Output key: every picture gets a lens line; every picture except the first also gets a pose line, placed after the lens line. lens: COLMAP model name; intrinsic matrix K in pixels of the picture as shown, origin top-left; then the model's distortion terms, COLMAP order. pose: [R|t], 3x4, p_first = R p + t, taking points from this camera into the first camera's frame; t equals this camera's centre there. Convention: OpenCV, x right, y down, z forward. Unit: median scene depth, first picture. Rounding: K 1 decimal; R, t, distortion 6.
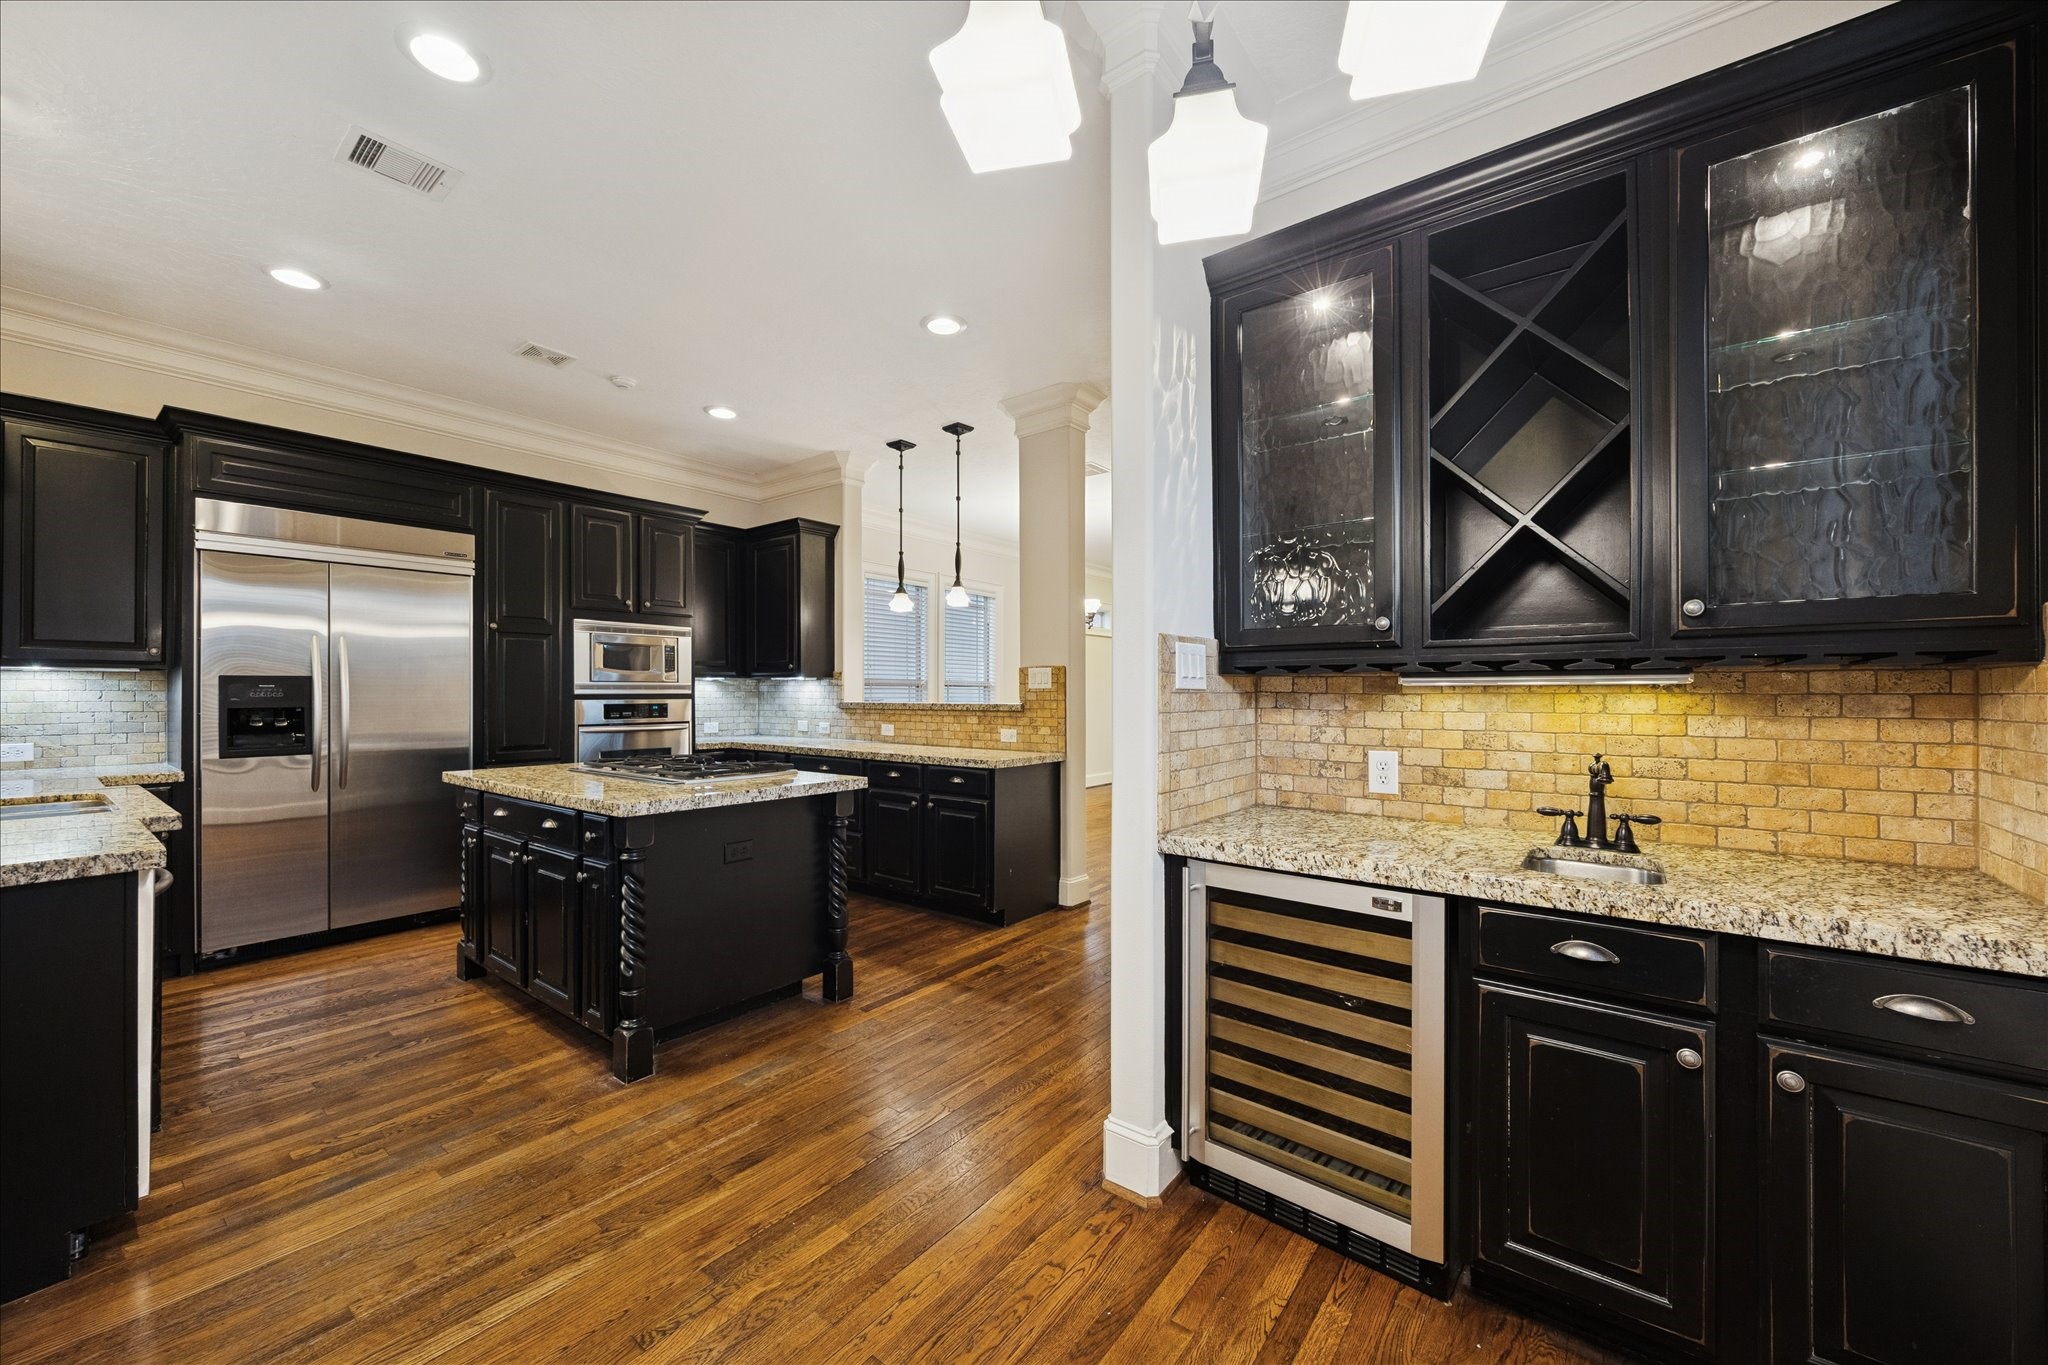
lens RADIAL K [[807.3, 0, 1023.3], [0, 807.3, 675.9], [0, 0, 1]] dist [-0.002489, 0.000021]
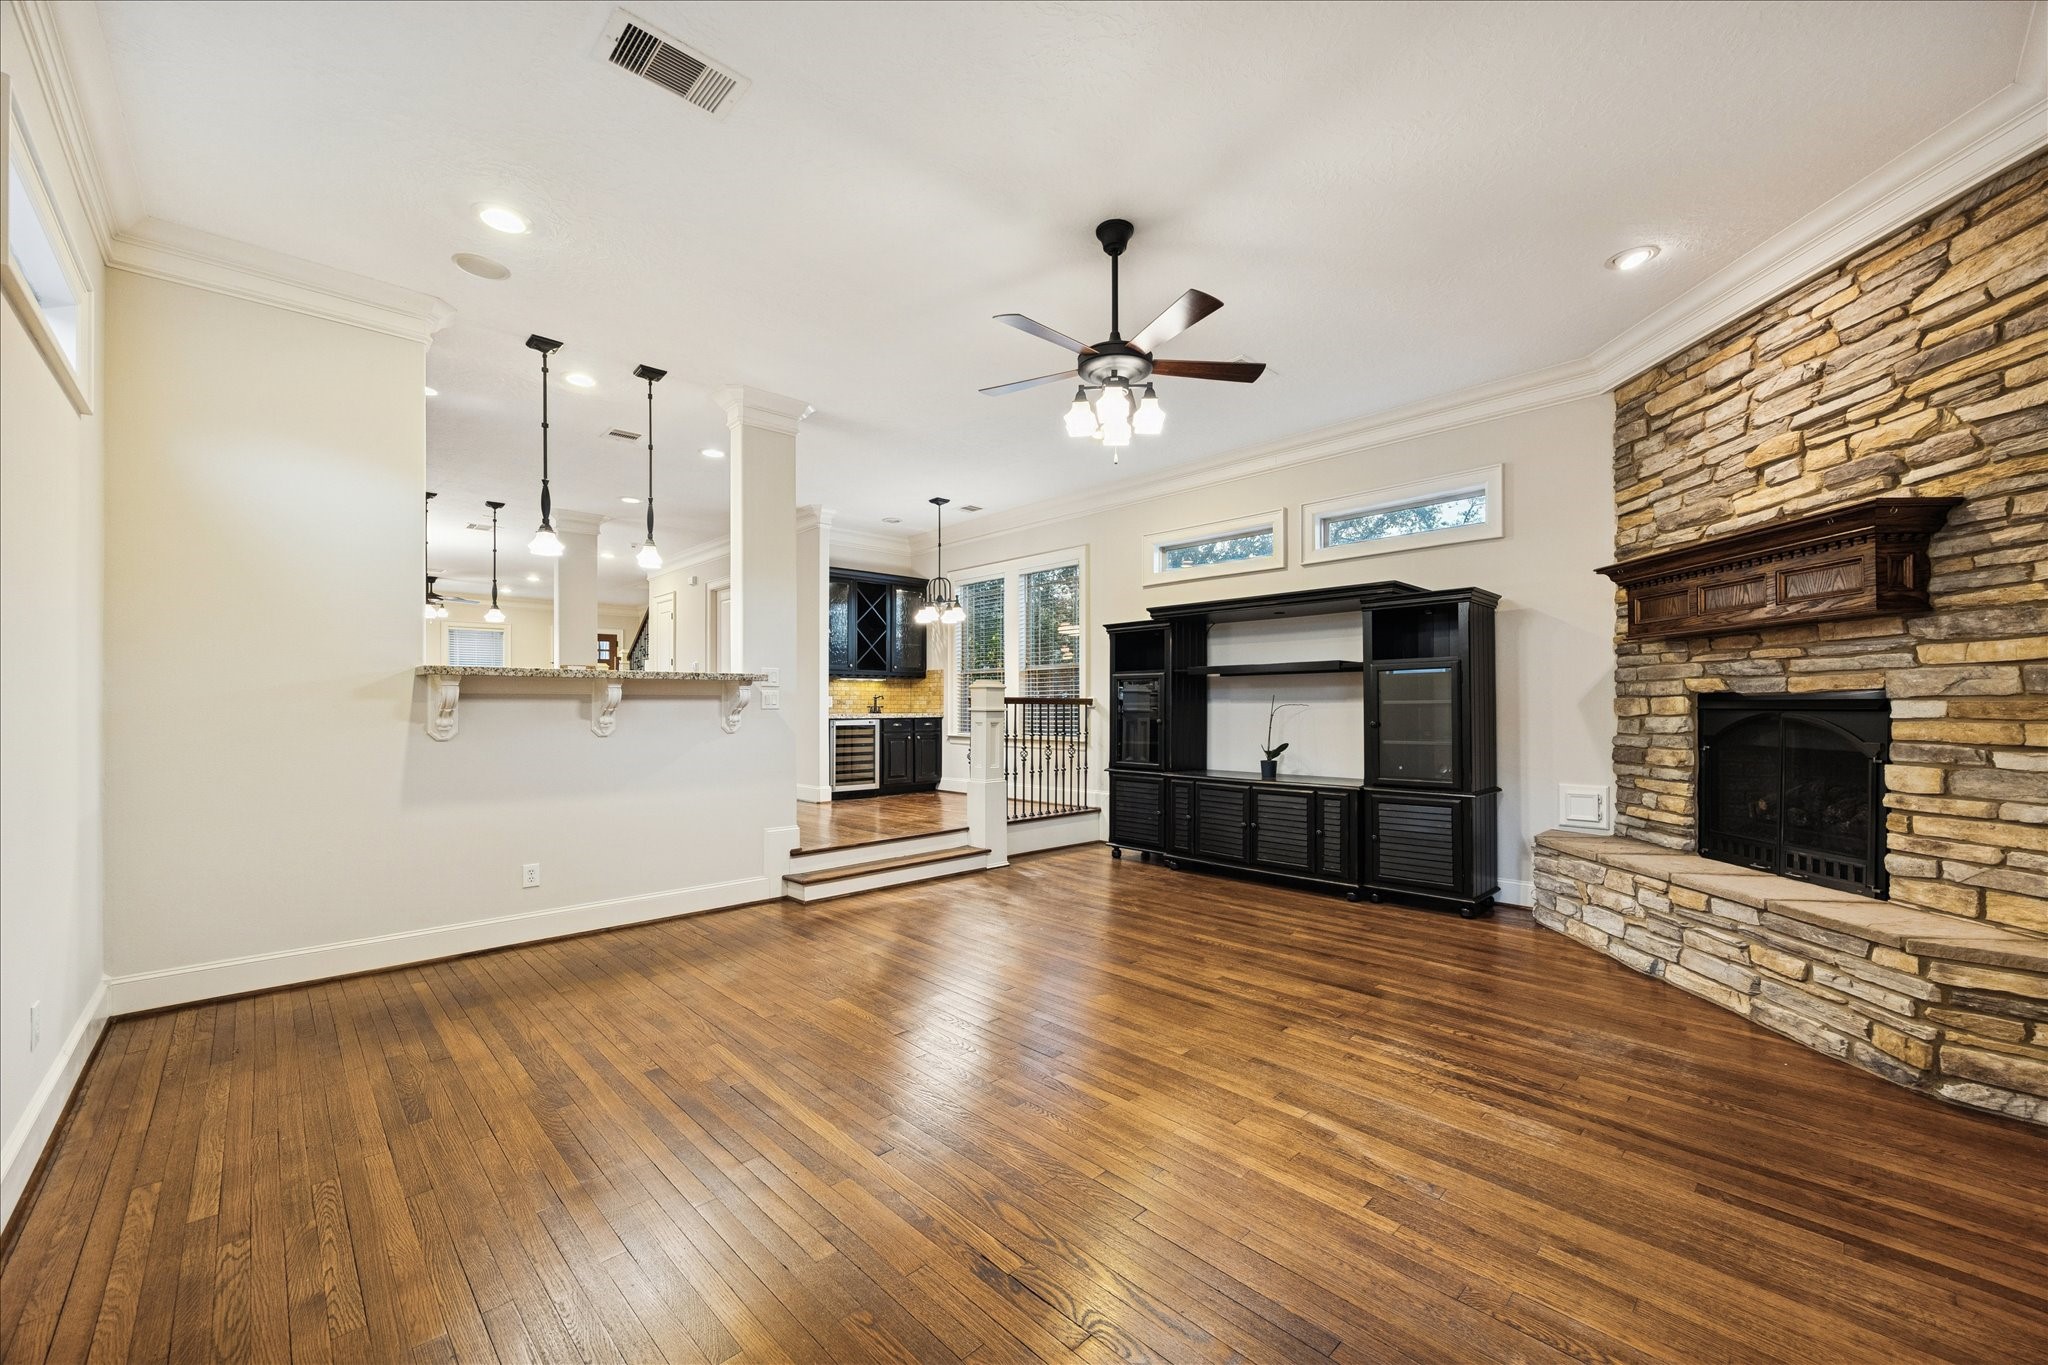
lens RADIAL K [[821.5, 0, 1017.4], [0, 821.5, 699.0], [0, 0, 1]] dist [-0.001696, 0.000227]
pose [[0.140661, 0.005787, 0.990041, -4.364971], [-0.009613, 0.999944, -0.004479, 0.144829], [-0.990011, -0.008888, 0.140708, -0.602054]]
